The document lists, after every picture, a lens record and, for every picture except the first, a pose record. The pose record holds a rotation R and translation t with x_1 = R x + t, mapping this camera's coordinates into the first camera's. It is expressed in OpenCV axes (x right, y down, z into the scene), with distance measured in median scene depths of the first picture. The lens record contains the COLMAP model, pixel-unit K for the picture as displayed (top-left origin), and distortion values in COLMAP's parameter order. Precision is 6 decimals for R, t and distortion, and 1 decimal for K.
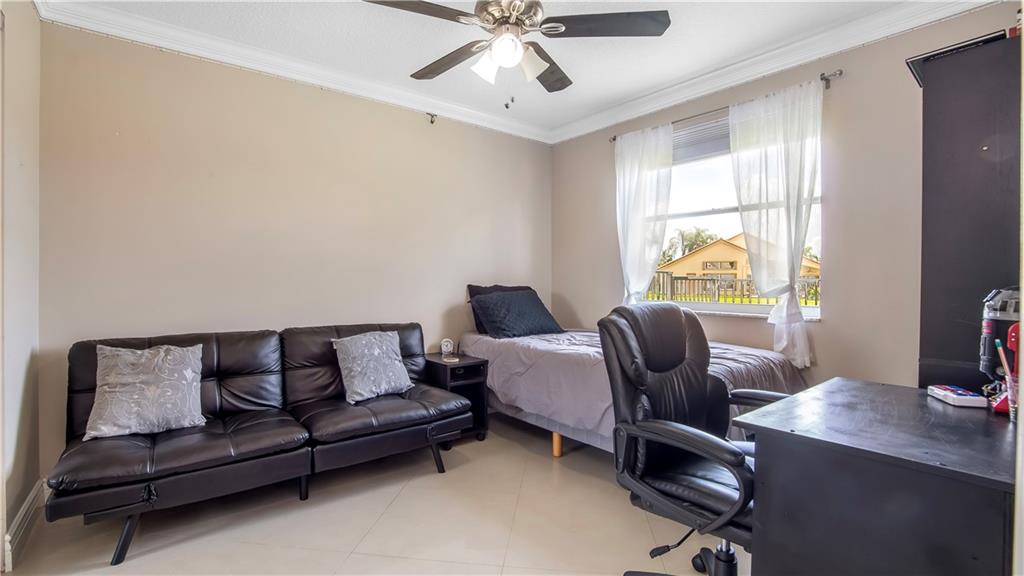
lens RADIAL K [[477.9, 0, 514.5], [0, 477.9, 271.4], [0, 0, 1]] dist [-0.024543, 0.000871]
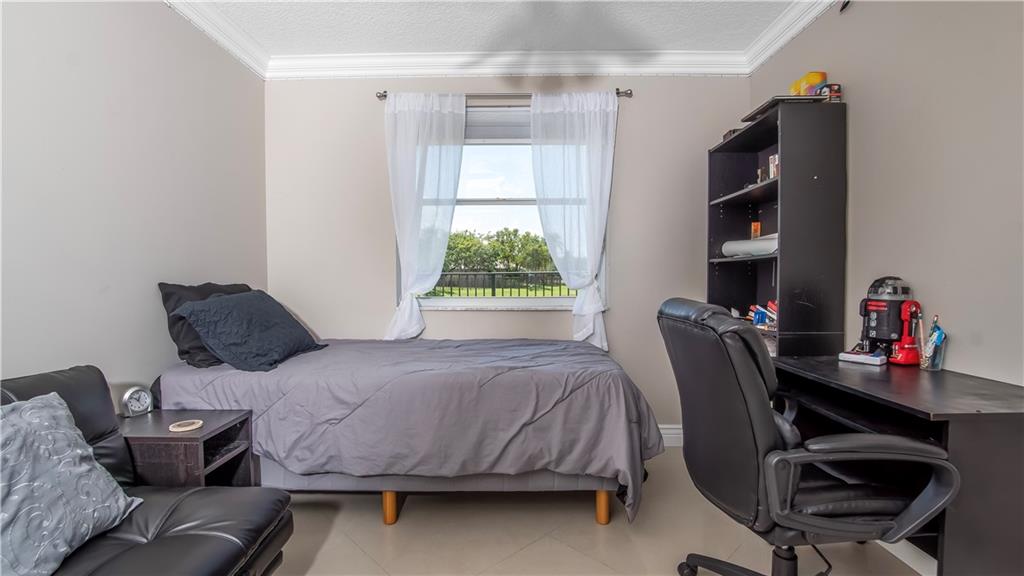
lens RADIAL K [[477.9, 0, 514.5], [0, 477.9, 271.4], [0, 0, 1]] dist [-0.024543, 0.000871]
pose [[0.632336, -0.001110, 0.774693, -0.326973], [-0.009571, 0.999911, 0.009245, 0.005550], [-0.774635, -0.013260, 0.632269, 0.401906]]
